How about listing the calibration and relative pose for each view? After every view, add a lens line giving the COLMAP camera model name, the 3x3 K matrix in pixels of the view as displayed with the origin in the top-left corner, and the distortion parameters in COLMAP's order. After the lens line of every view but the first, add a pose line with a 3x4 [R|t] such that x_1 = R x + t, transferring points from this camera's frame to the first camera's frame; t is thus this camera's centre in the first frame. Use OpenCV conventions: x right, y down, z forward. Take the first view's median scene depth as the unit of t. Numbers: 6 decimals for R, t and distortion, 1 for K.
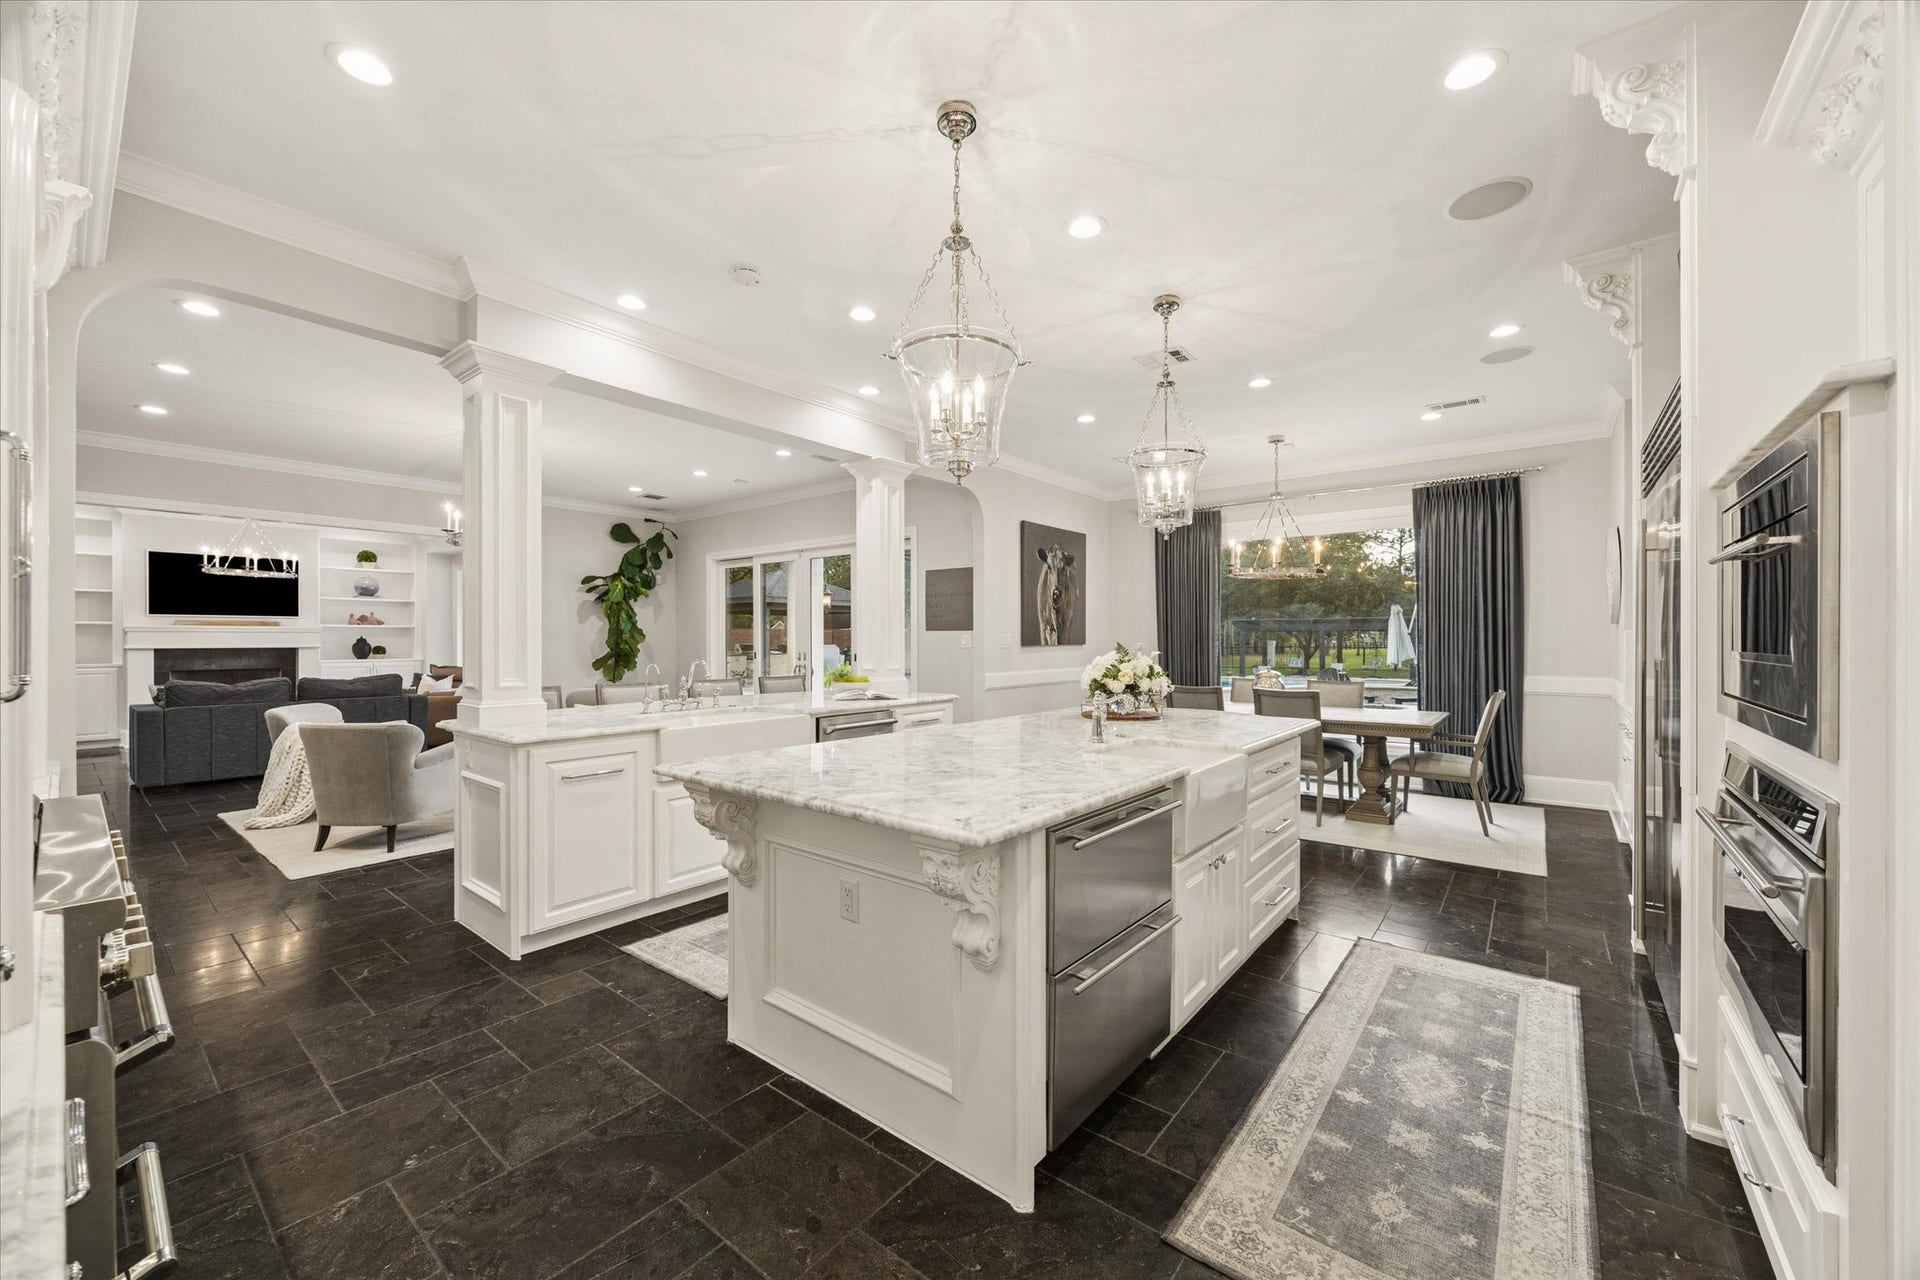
lens RADIAL K [[737.0, 0, 966.9], [0, 737.0, 638.4], [0, 0, 1]] dist [-0.001044, -0.000121]
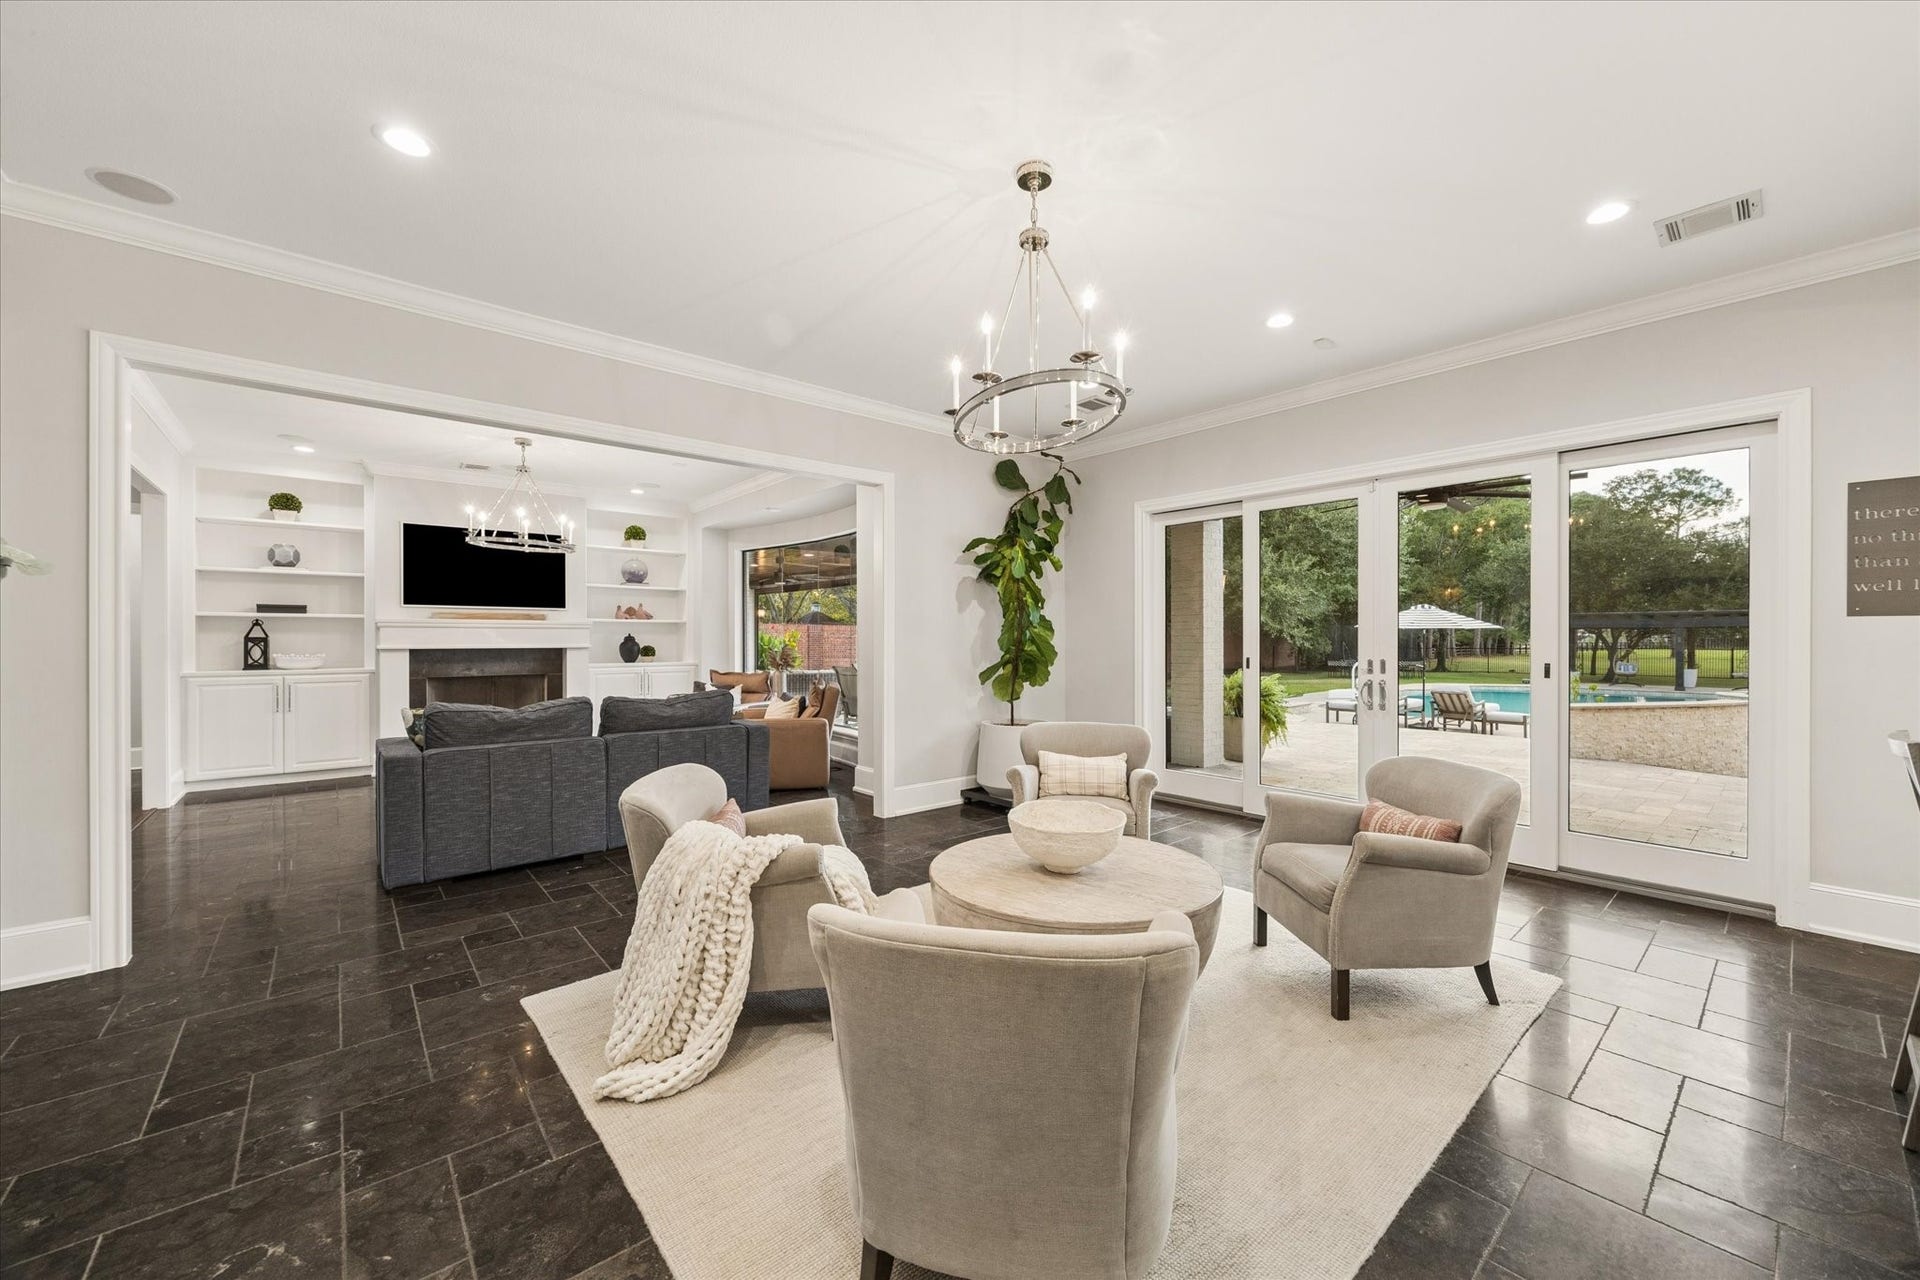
lens RADIAL K [[737.0, 0, 962.7], [0, 737.0, 637.1], [0, 0, 1]] dist [-0.001044, -0.000121]
pose [[0.981801, -0.000480, -0.189913, -0.389802], [0.000252, 0.999999, -0.001223, 0.002298], [0.189913, 0.001153, 0.981800, 0.353386]]
